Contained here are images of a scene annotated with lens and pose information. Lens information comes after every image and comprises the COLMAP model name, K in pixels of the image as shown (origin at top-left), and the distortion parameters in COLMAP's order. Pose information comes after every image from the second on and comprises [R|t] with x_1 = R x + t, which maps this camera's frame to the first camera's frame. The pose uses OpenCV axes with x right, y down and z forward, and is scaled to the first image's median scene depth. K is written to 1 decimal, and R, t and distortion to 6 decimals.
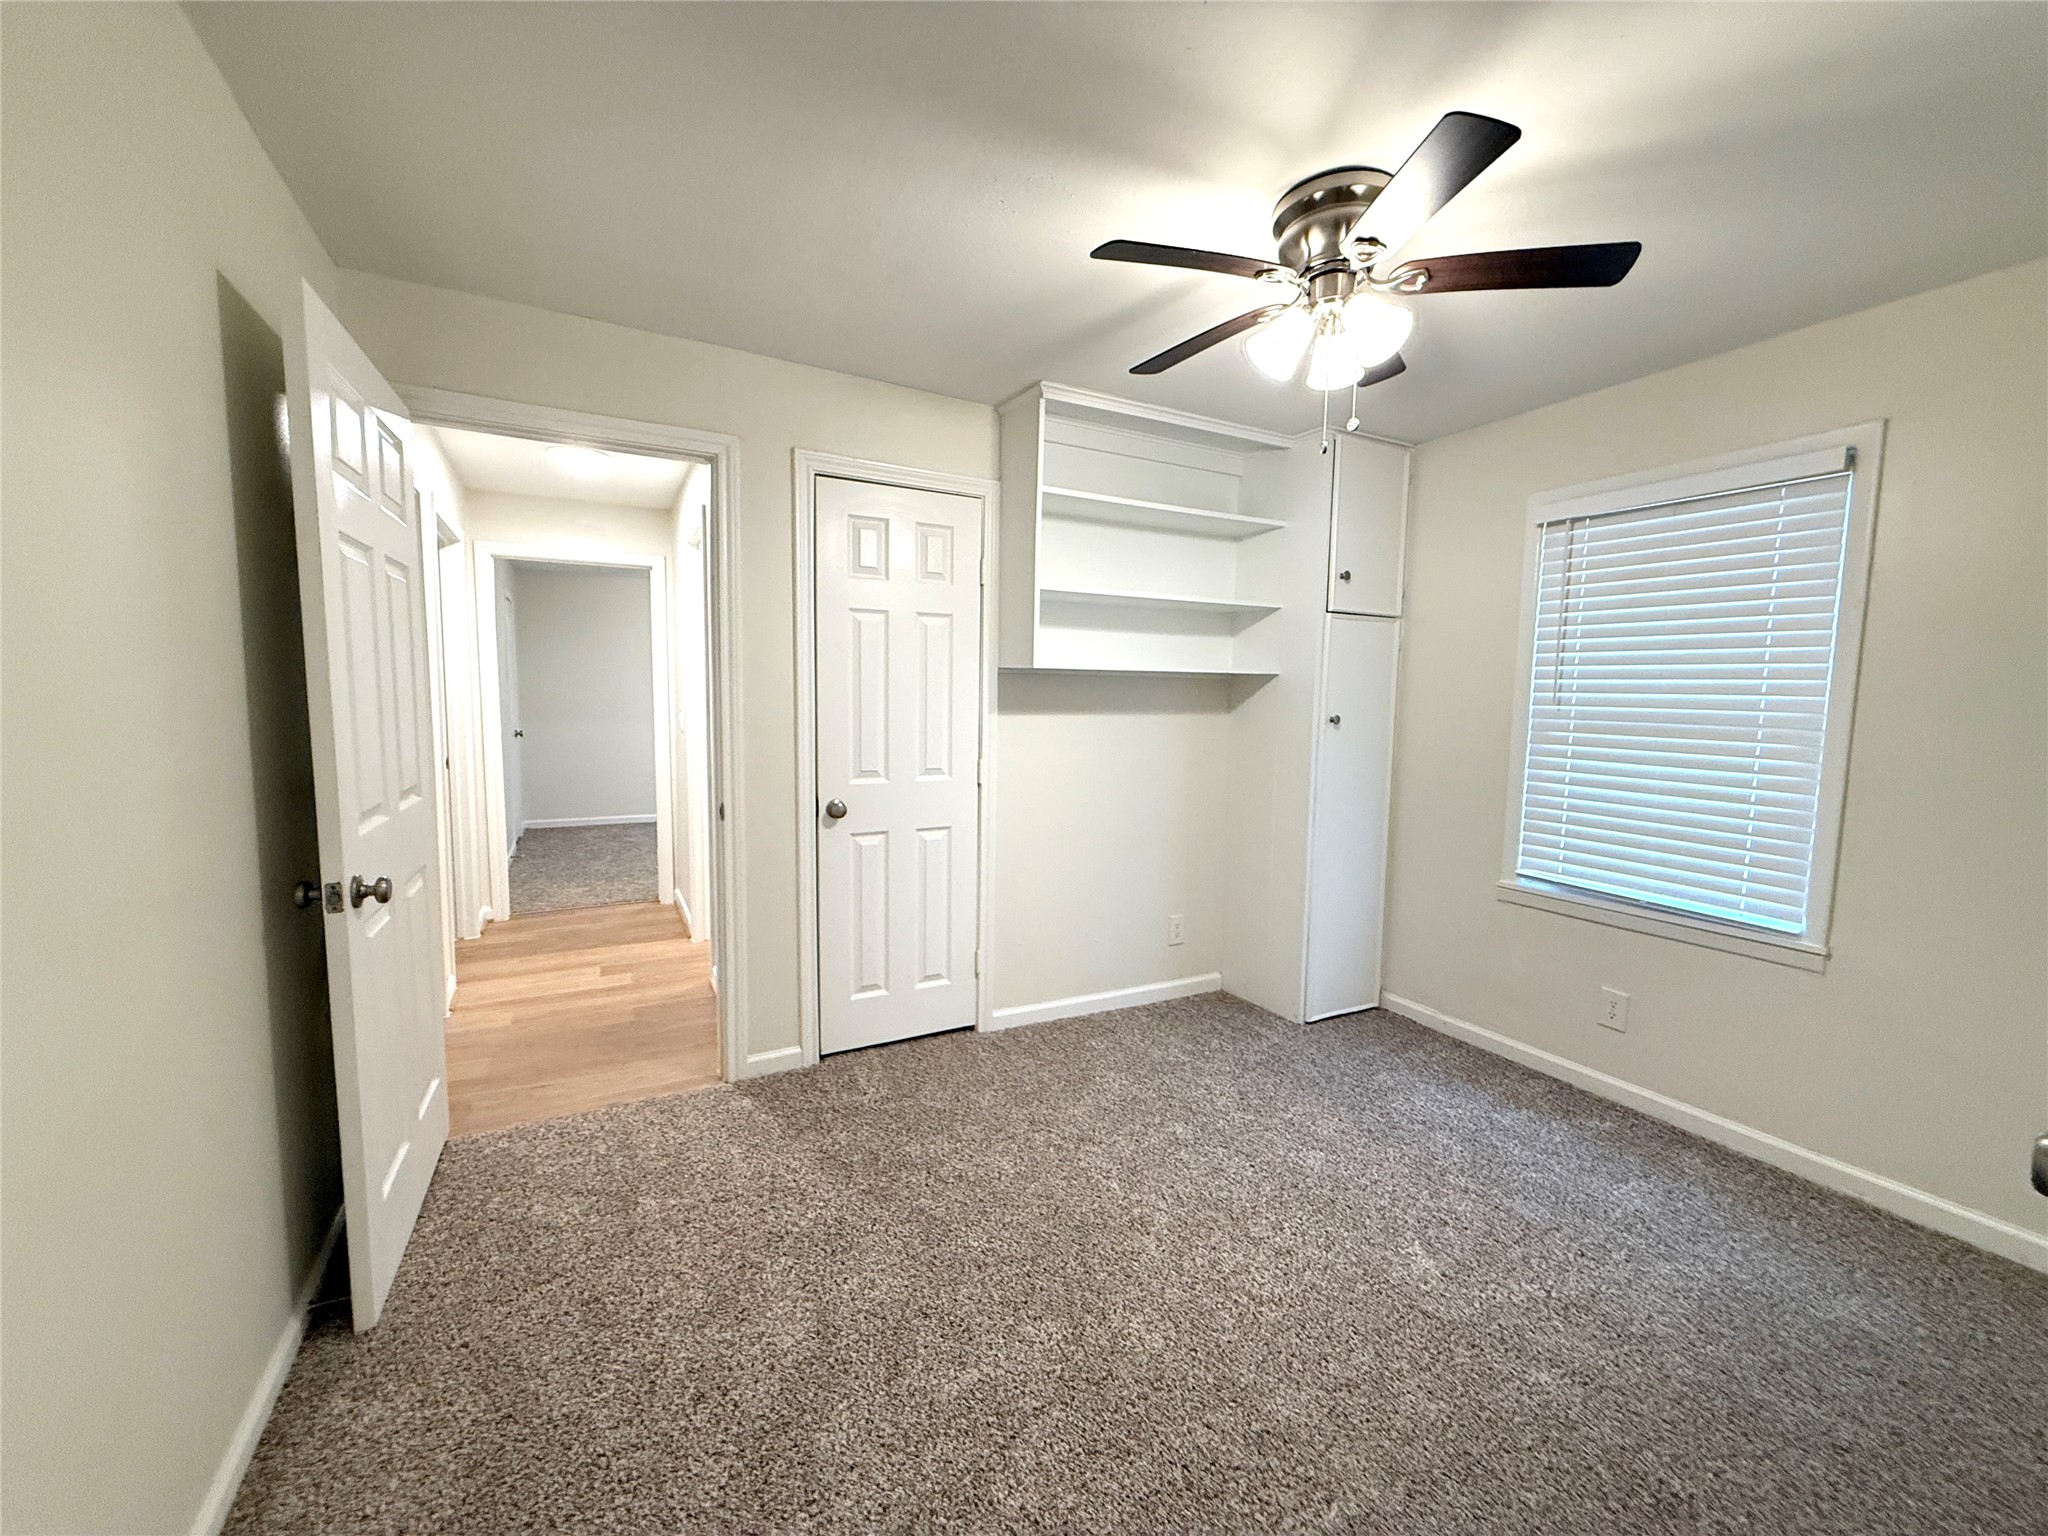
lens RADIAL K [[797.3, 0, 1024.6], [0, 797.3, 771.2], [0, 0, 1]] dist [-0.001792, 0.000125]
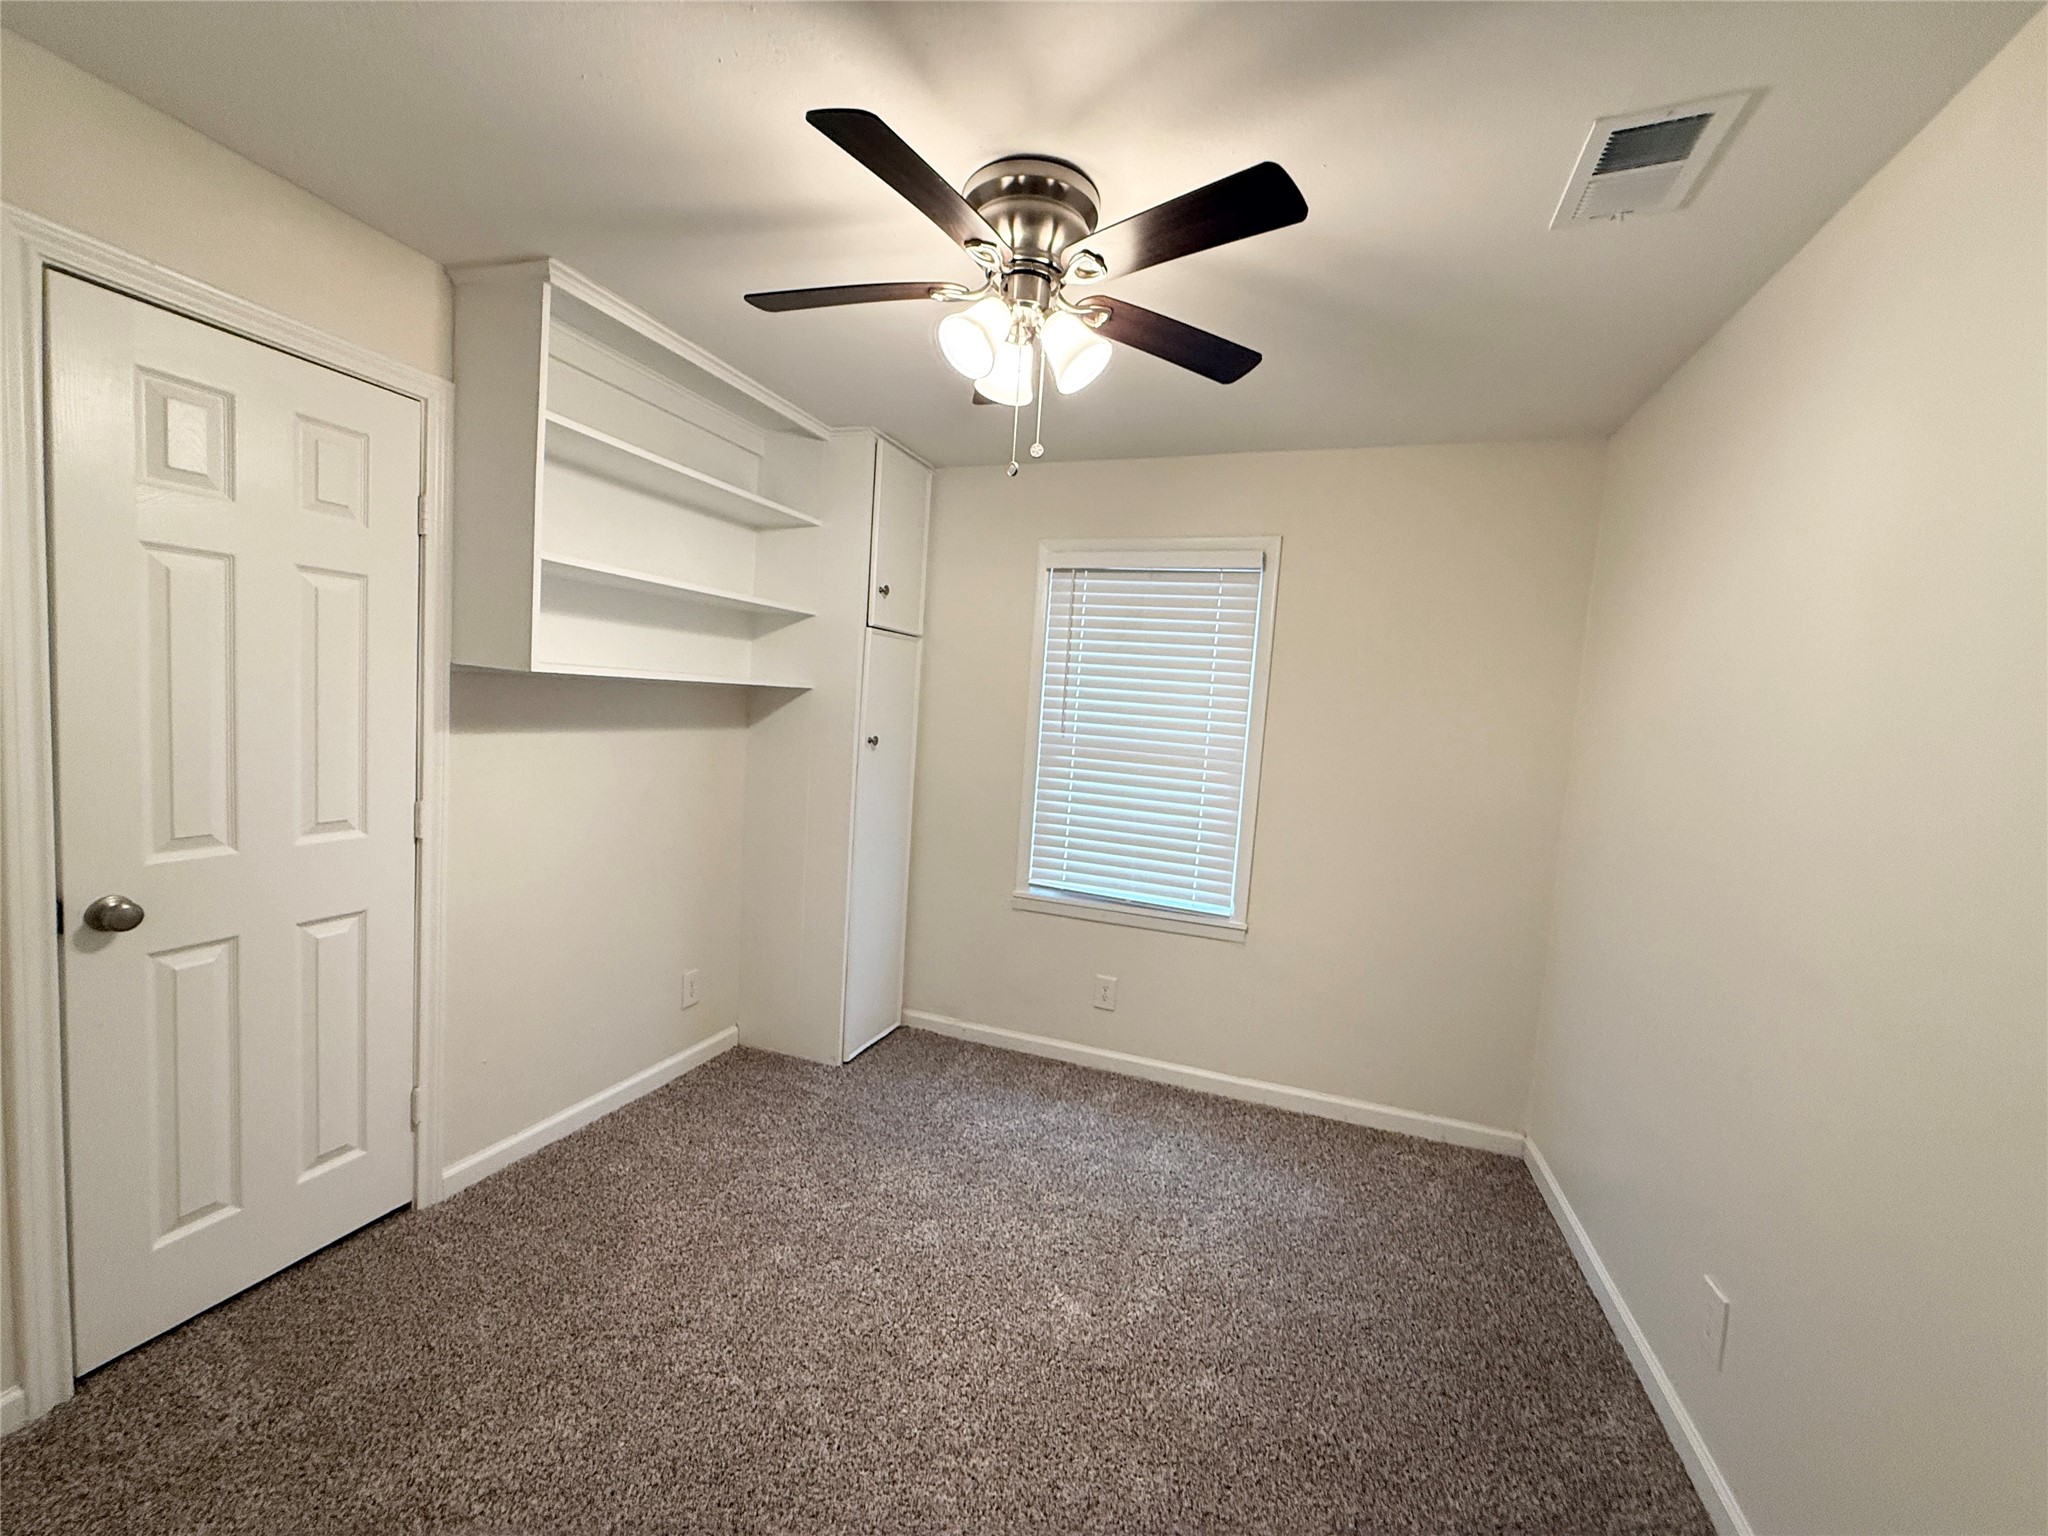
lens RADIAL K [[806.3, 0, 1020.8], [0, 806.3, 772.7], [0, 0, 1]] dist [0.000851, -0.000135]
pose [[0.750162, -0.020931, 0.660923, -0.129464], [0.010039, 0.999744, 0.020268, -0.049640], [-0.661178, -0.008569, 0.750180, 0.184748]]
